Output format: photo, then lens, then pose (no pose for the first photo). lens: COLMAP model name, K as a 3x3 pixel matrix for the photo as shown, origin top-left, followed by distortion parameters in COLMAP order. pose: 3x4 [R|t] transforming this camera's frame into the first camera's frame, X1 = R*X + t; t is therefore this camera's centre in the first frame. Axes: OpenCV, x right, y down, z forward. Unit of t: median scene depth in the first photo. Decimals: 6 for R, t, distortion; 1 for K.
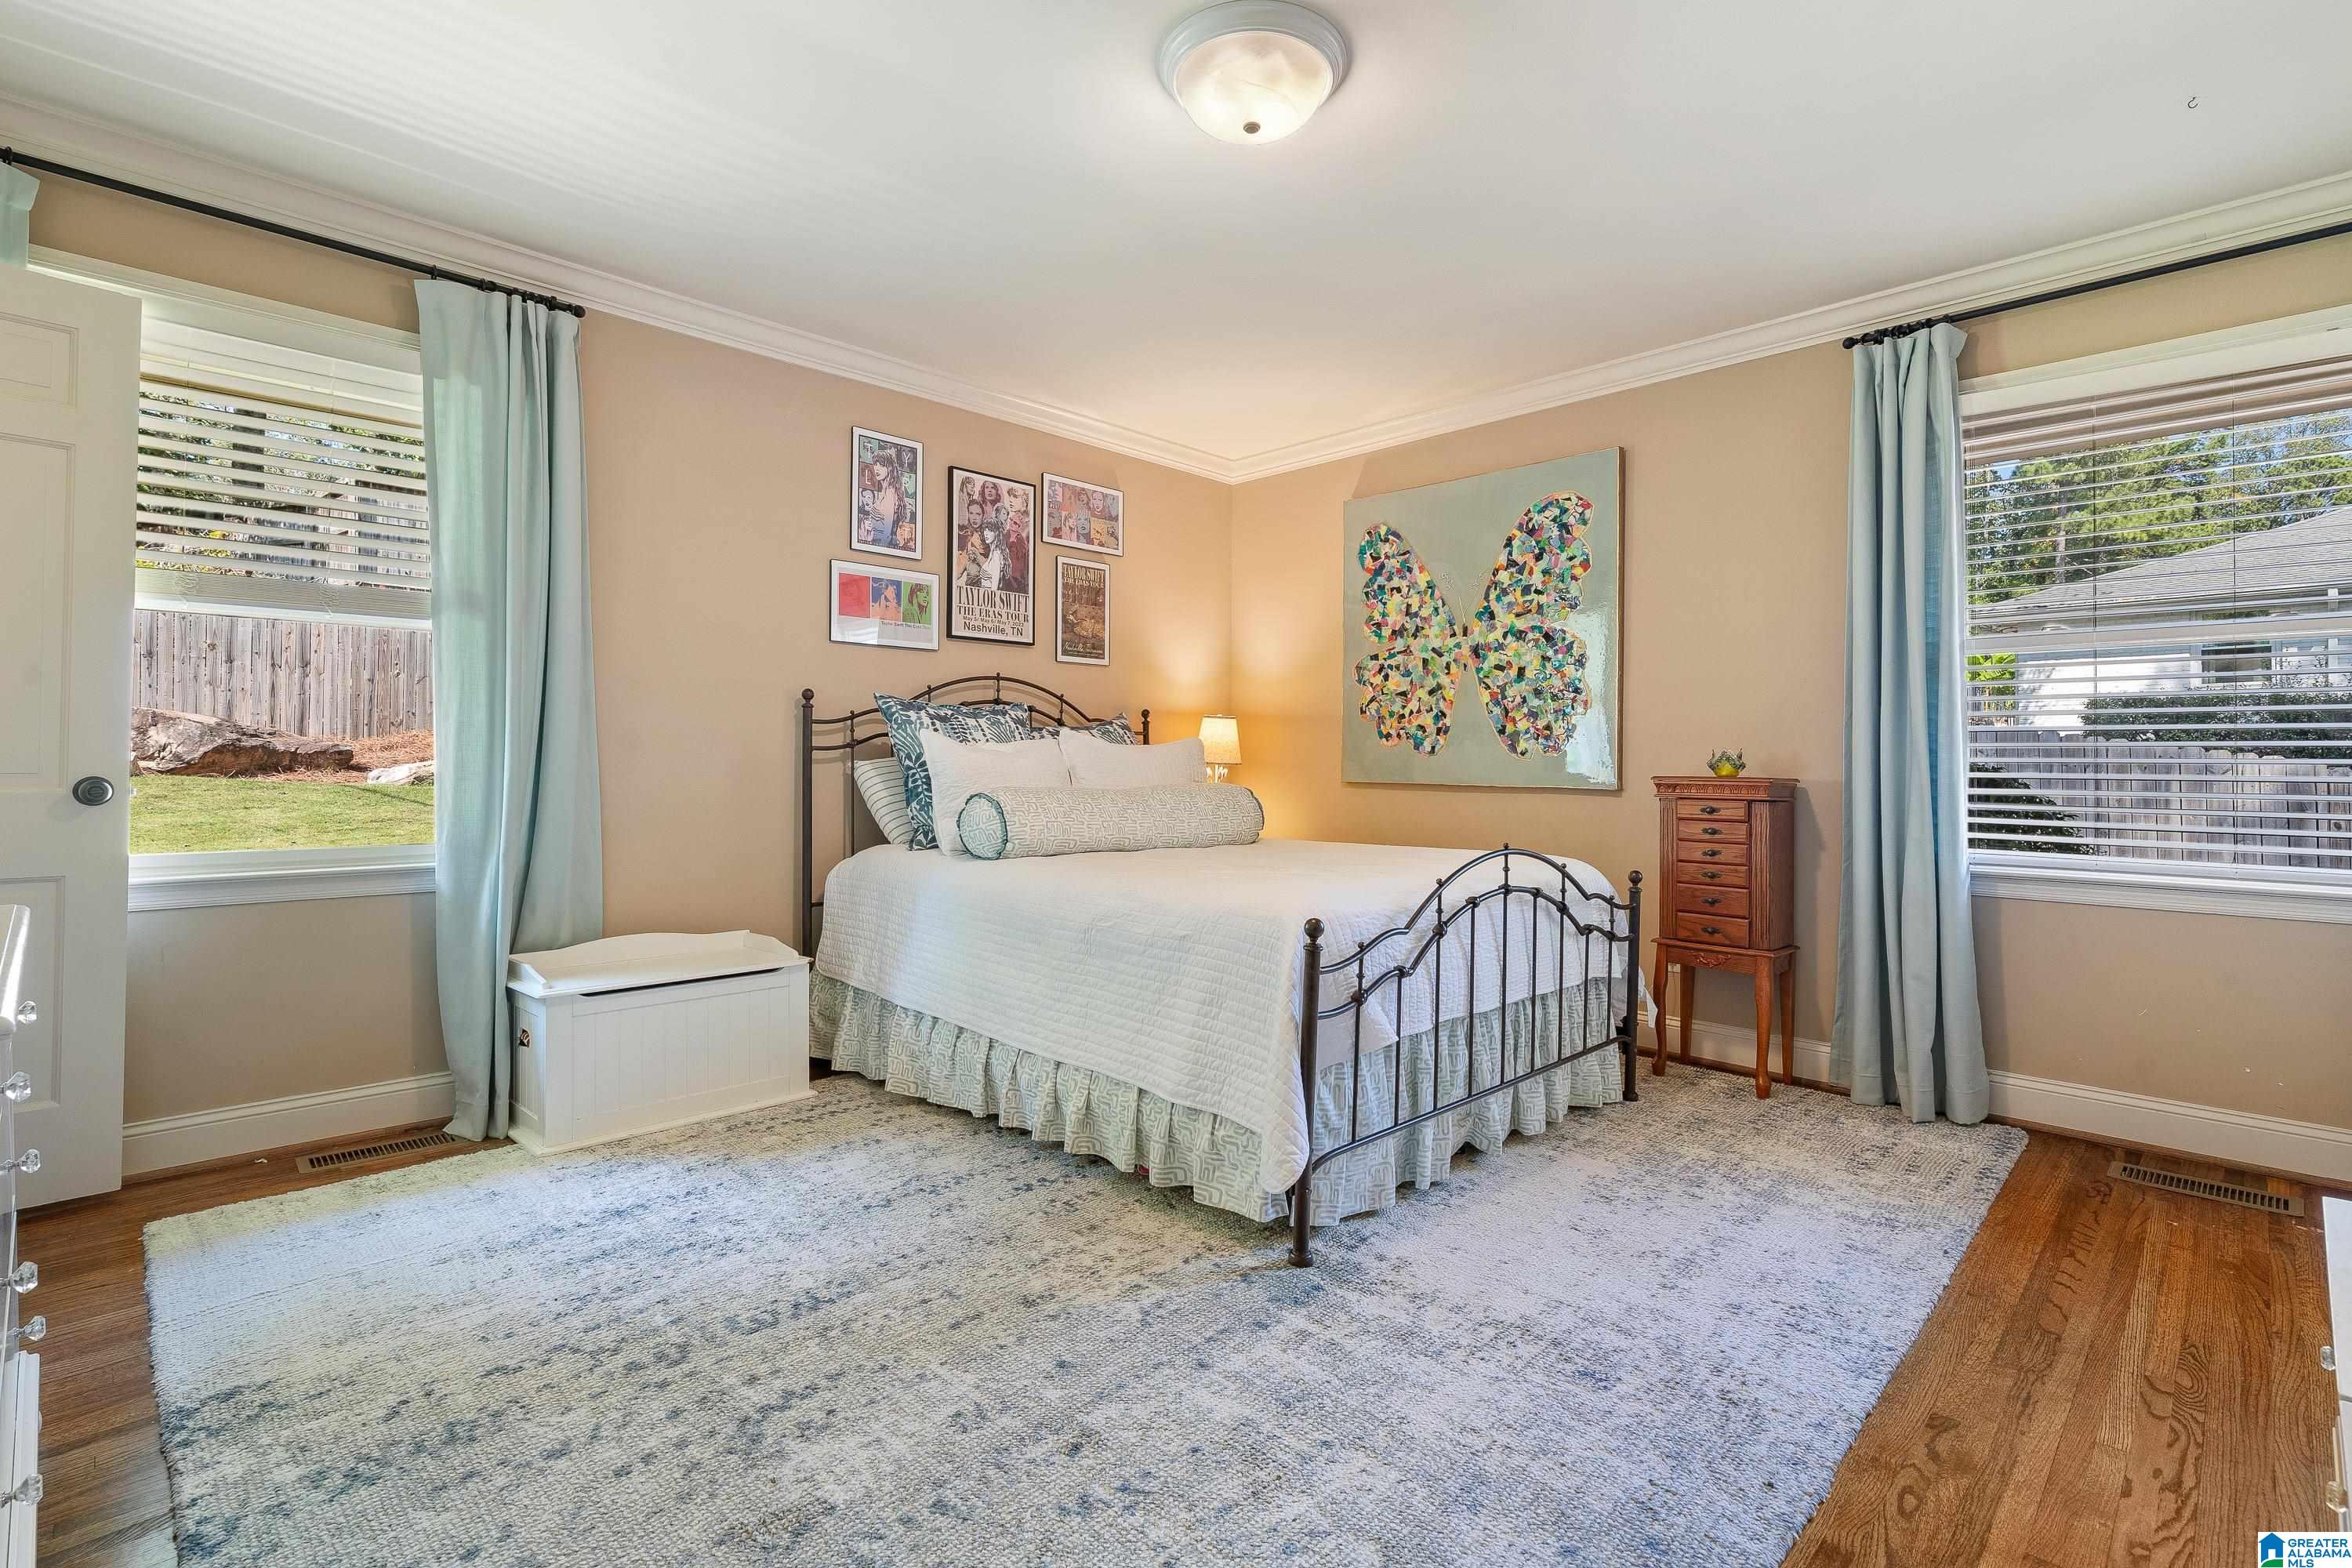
lens RADIAL K [[1066.4, 0, 1182.5], [0, 1066.4, 761.5], [0, 0, 1]] dist [-0.008875, 0.001654]
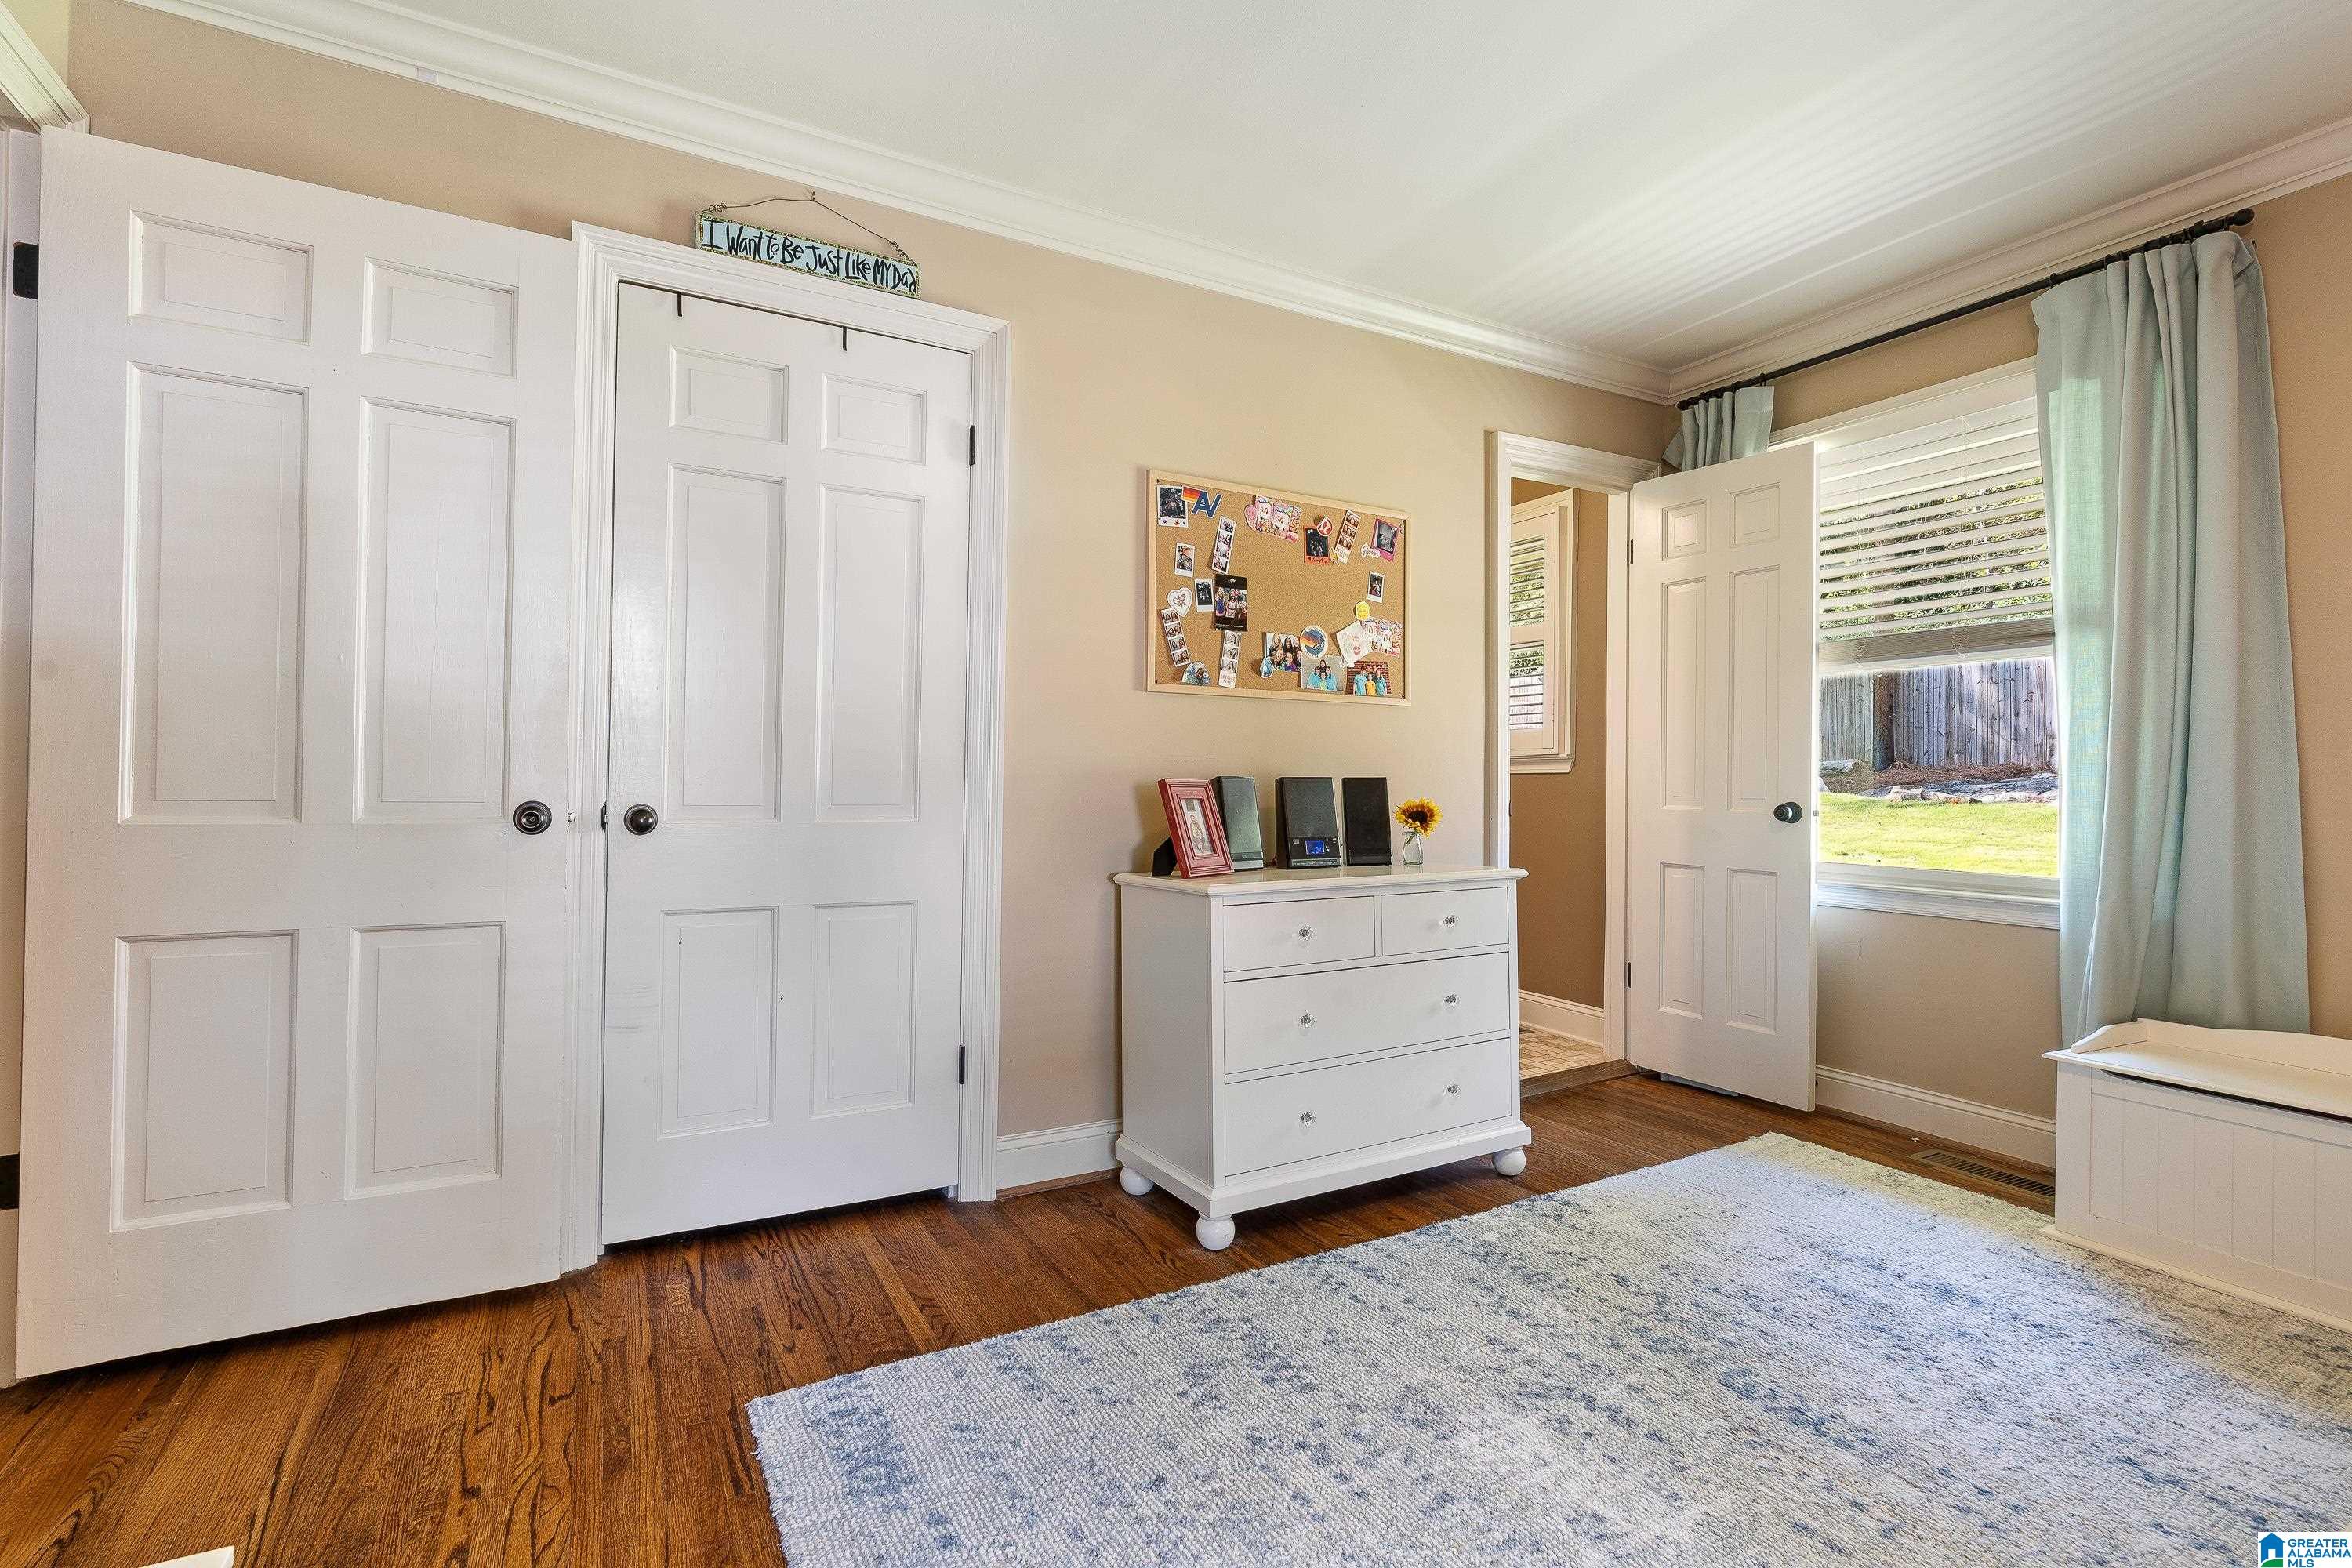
lens RADIAL K [[1066.4, 0, 1189.5], [0, 1066.4, 776.2], [0, 0, 1]] dist [-0.008875, 0.001654]
pose [[-0.266817, -0.012354, -0.963668, 0.562519], [-0.009185, 0.999905, -0.010275, 0.003078], [0.963703, 0.006110, -0.266905, 0.680015]]
